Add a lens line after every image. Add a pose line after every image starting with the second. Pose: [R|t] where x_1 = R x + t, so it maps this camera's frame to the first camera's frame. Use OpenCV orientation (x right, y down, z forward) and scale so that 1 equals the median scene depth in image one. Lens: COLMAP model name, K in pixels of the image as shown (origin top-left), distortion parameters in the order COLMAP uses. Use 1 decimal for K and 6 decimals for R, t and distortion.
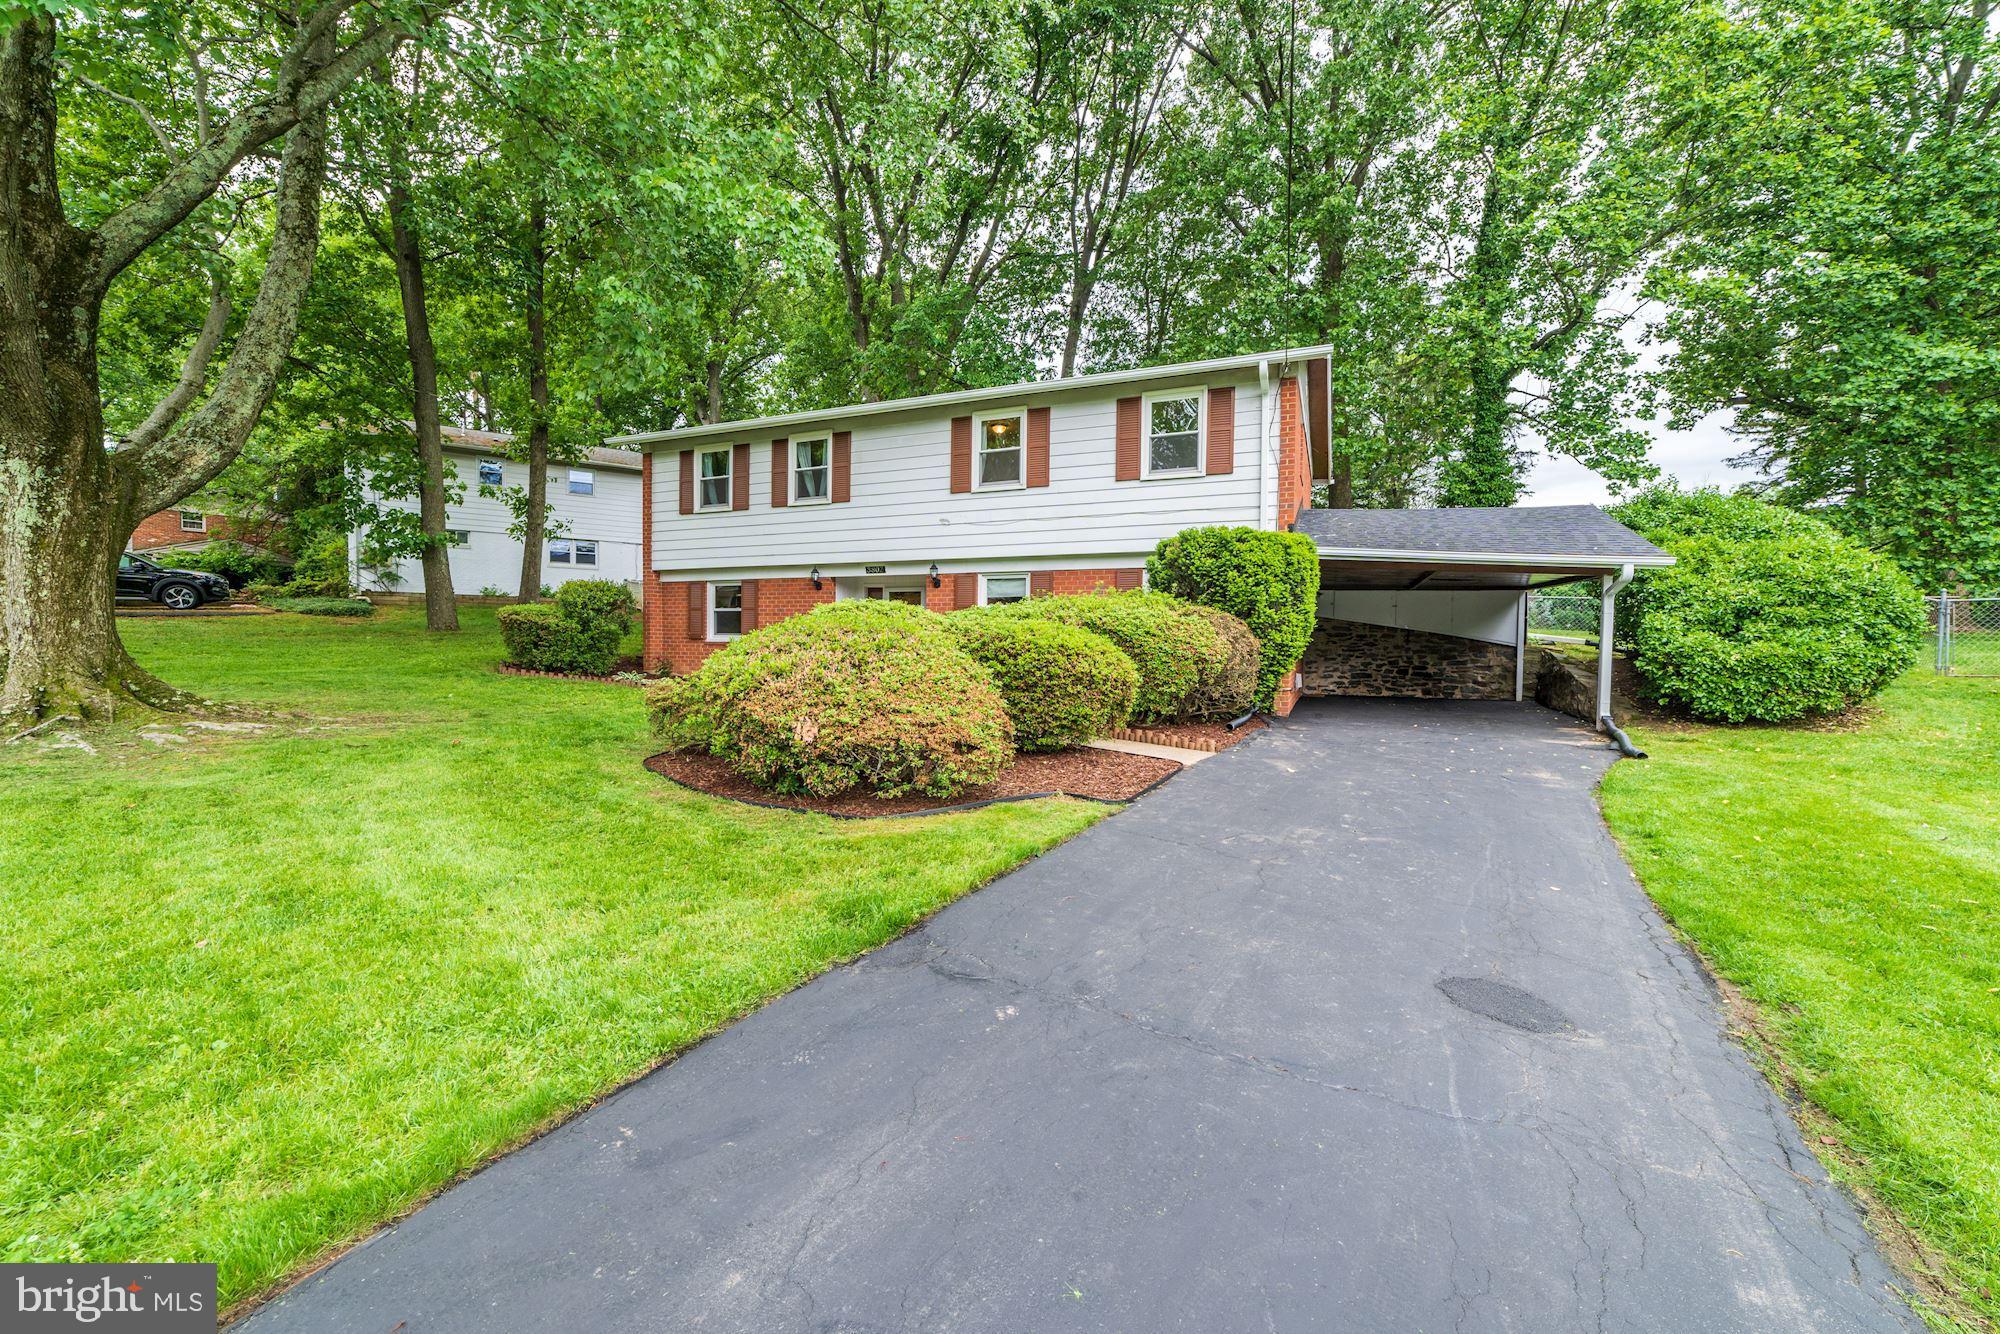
lens RADIAL K [[777.4, 0, 983.4], [0, 777.4, 657.0], [0, 0, 1]] dist [-0.002019, 0.000938]
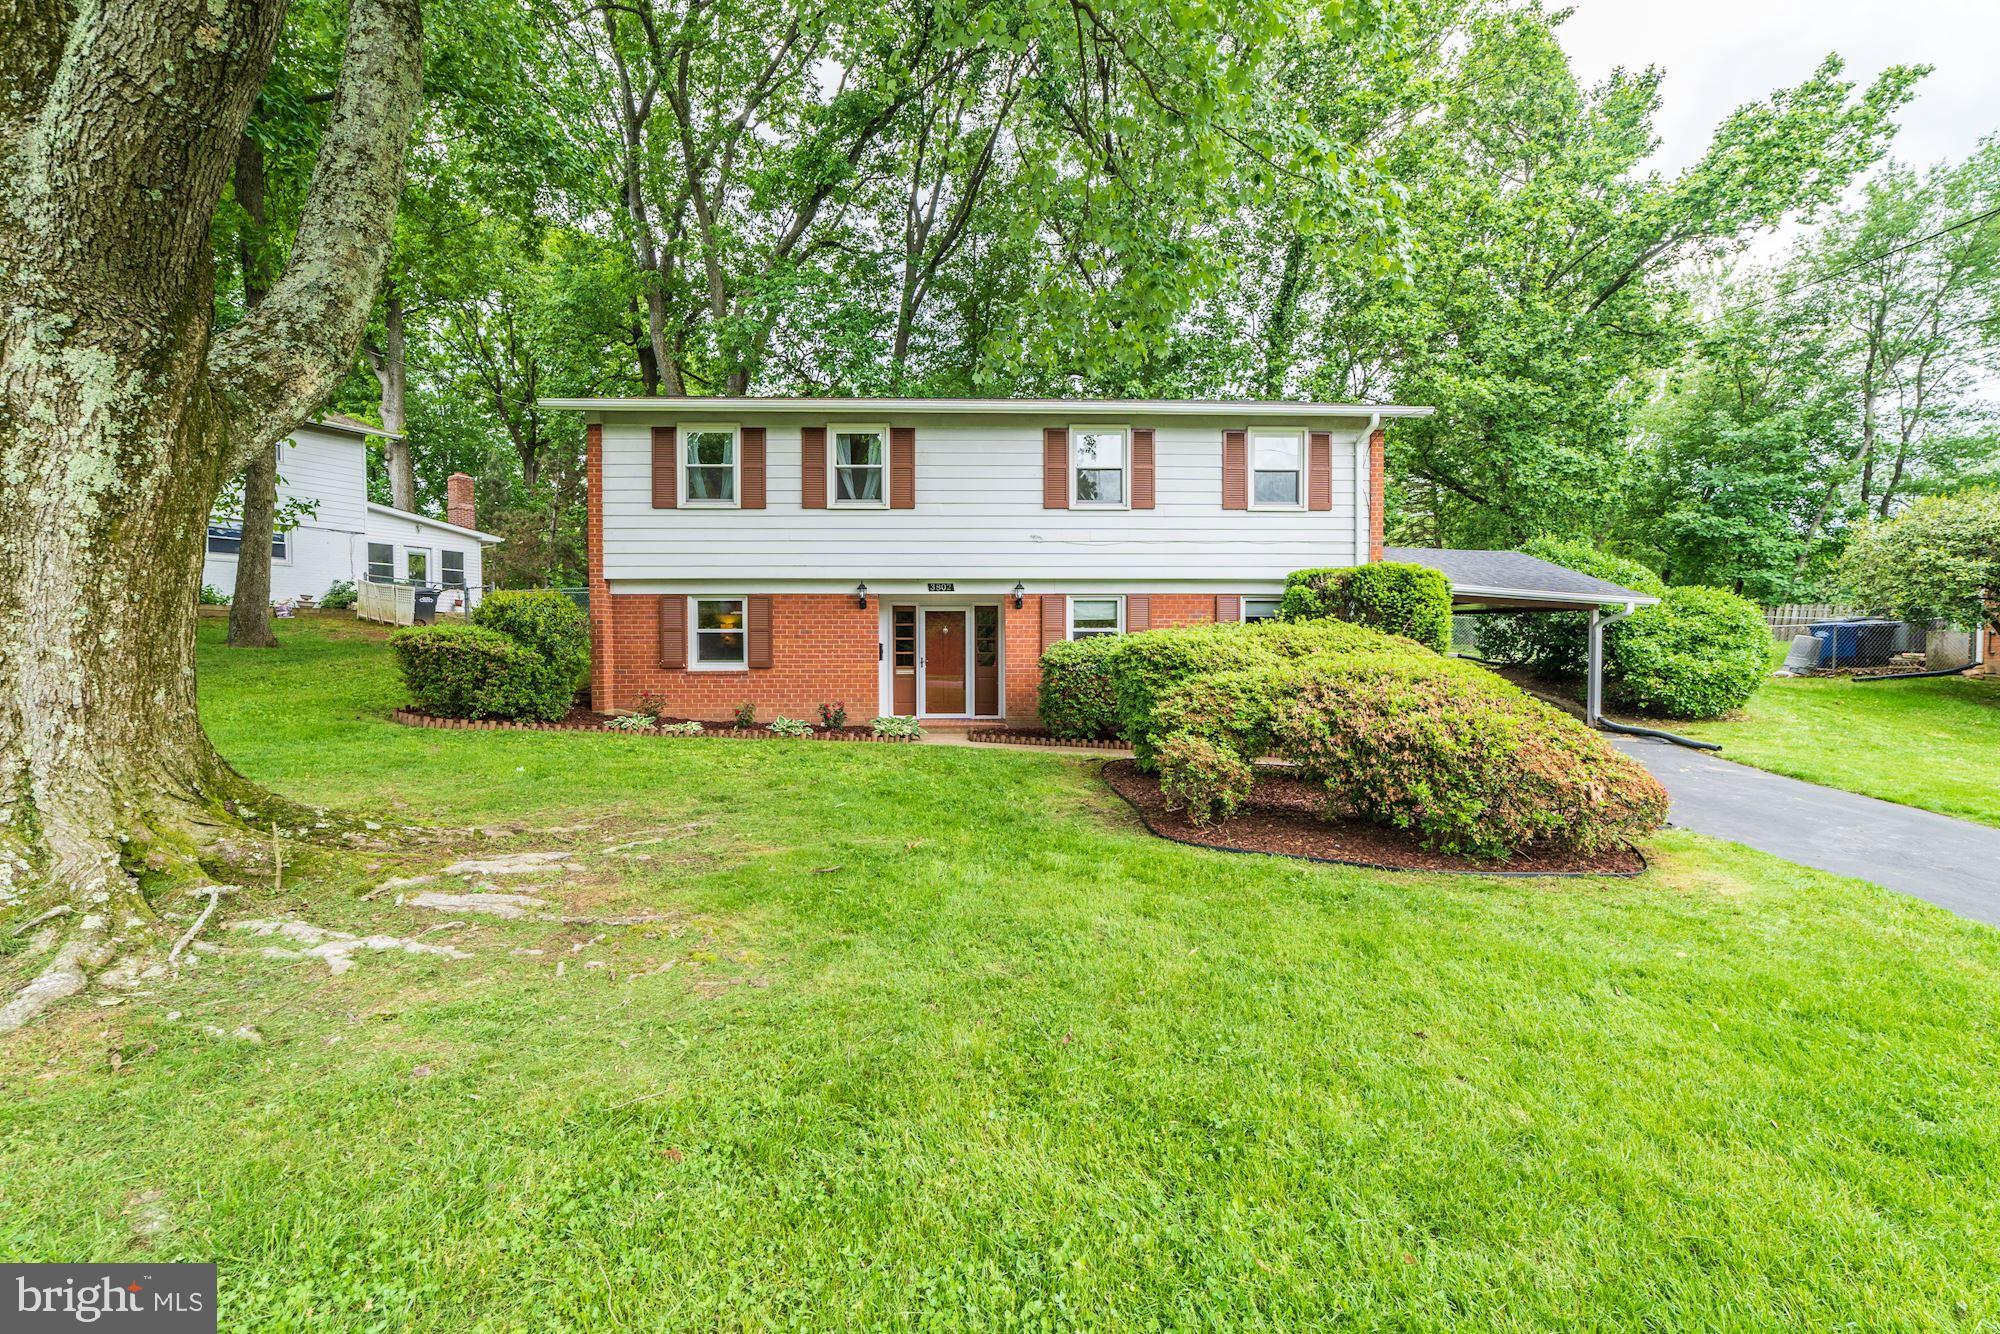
lens RADIAL K [[777.4, 0, 990.4], [0, 777.4, 664.2], [0, 0, 1]] dist [-0.002019, 0.000938]
pose [[0.902694, -0.021039, 0.429768, -0.528090], [0.020269, 0.999774, 0.006370, -0.032287], [-0.429805, 0.002961, 0.902917, 0.193507]]
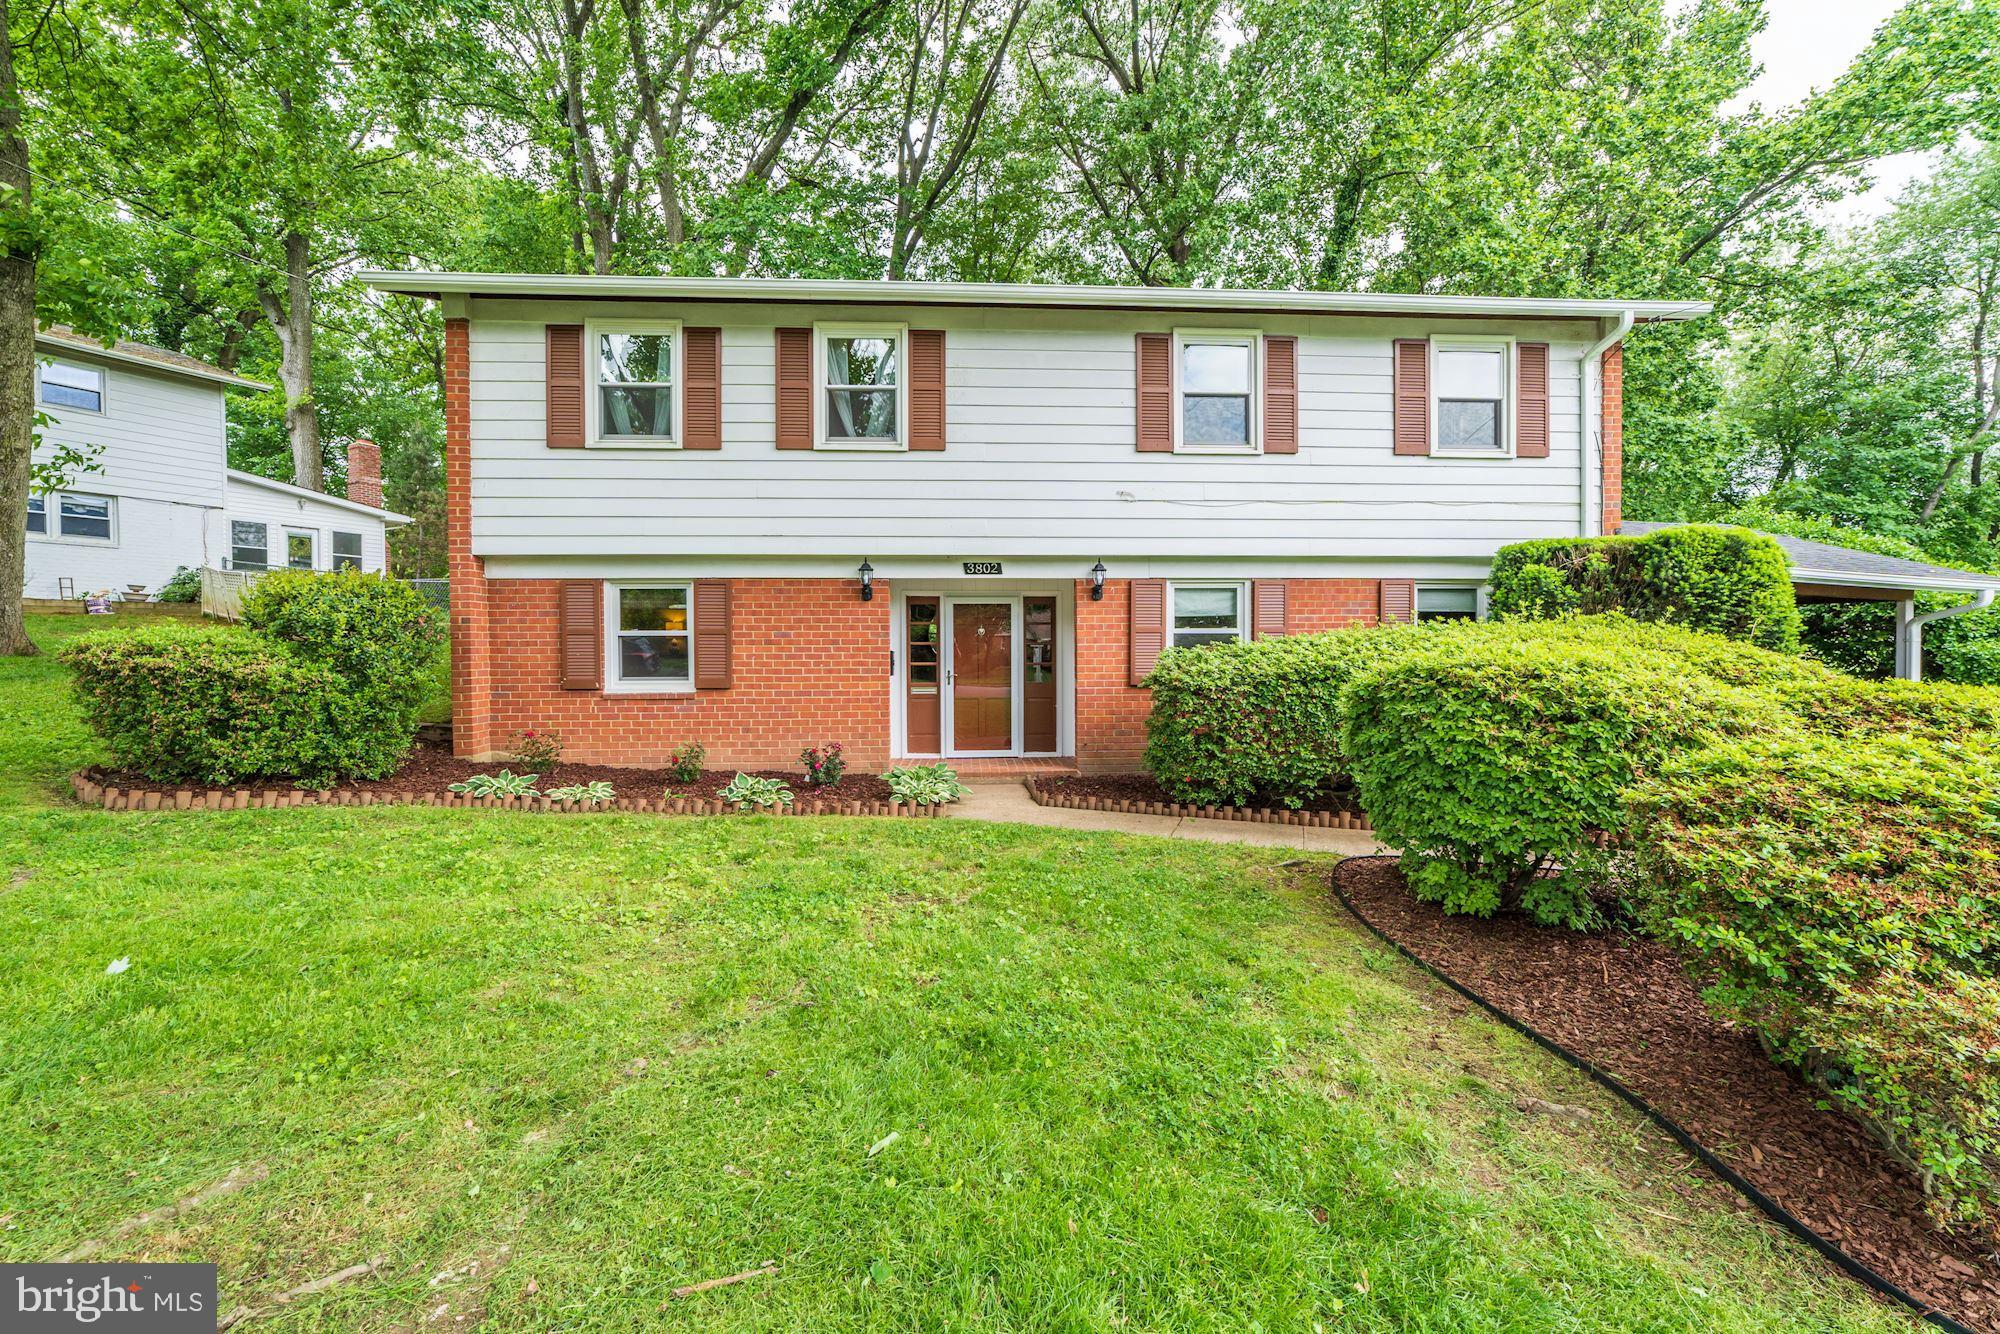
lens RADIAL K [[777.4, 0, 990.3], [0, 777.4, 655.0], [0, 0, 1]] dist [-0.002019, 0.000938]
pose [[0.889014, -0.021287, 0.457384, -0.459830], [0.023101, 0.999732, 0.001628, -0.051572], [-0.457296, 0.009119, 0.889268, 0.516366]]
